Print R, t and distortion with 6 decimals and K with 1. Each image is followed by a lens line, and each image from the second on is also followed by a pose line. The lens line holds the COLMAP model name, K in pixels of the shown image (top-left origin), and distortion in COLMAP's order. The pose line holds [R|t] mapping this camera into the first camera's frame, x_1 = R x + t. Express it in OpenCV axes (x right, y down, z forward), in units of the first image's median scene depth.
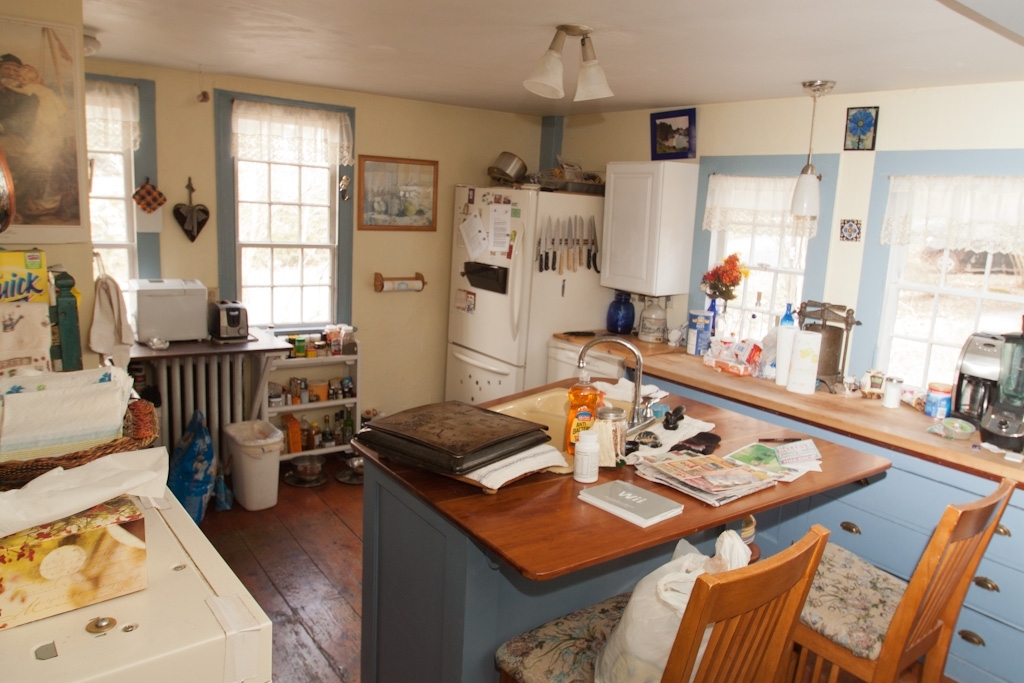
lens RADIAL K [[697.3, 0, 516.5], [0, 697.3, 351.5], [0, 0, 1]] dist [-0.034053, -0.009871]
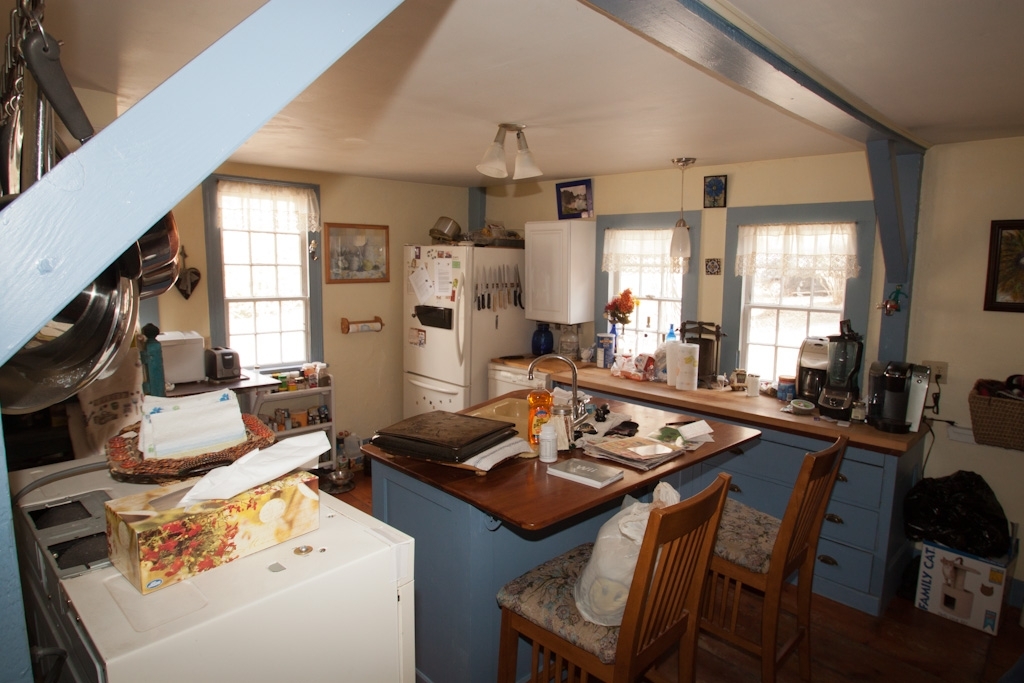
lens RADIAL K [[583.8, 0, 515.5], [0, 583.8, 350.0], [0, 0, 1]] dist [-0.021643, -0.001508]
pose [[0.989369, -0.059990, 0.132475, -0.055234], [0.066356, 0.996818, -0.044171, 0.010269], [-0.129404, 0.052492, 0.990202, -0.061068]]
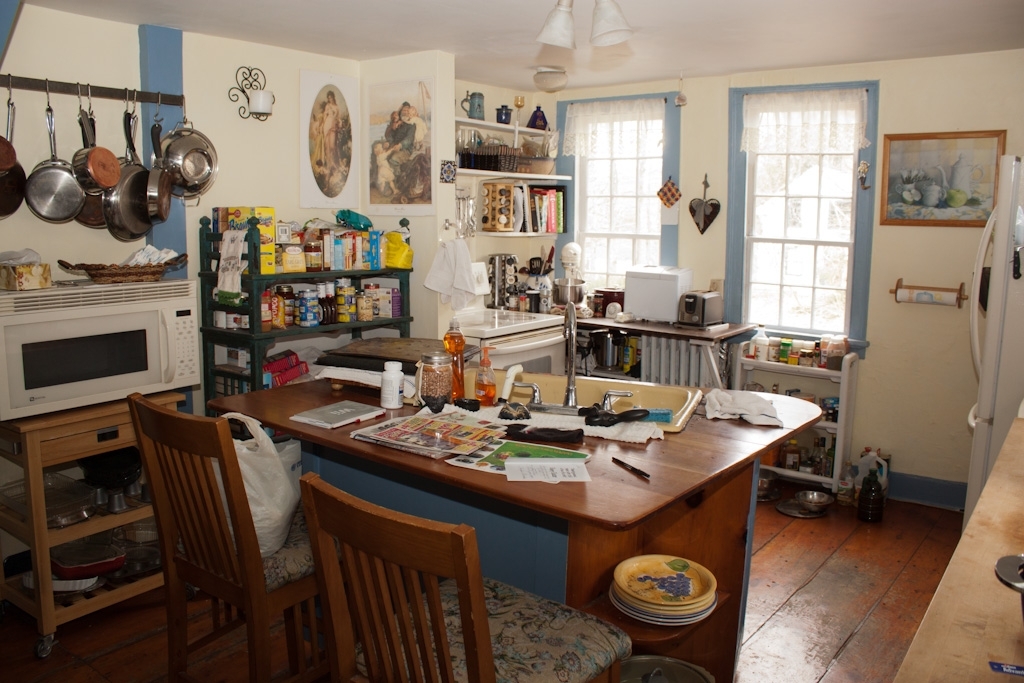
lens RADIAL K [[842.7, 0, 531.3], [0, 842.7, 367.7], [0, 0, 1]] dist [-0.154491, 0.132323]
pose [[0.292498, 0.128239, -0.947628, 0.790385], [-0.185663, 0.979726, 0.075275, -0.007075], [0.938069, 0.153922, 0.310378, 0.445670]]
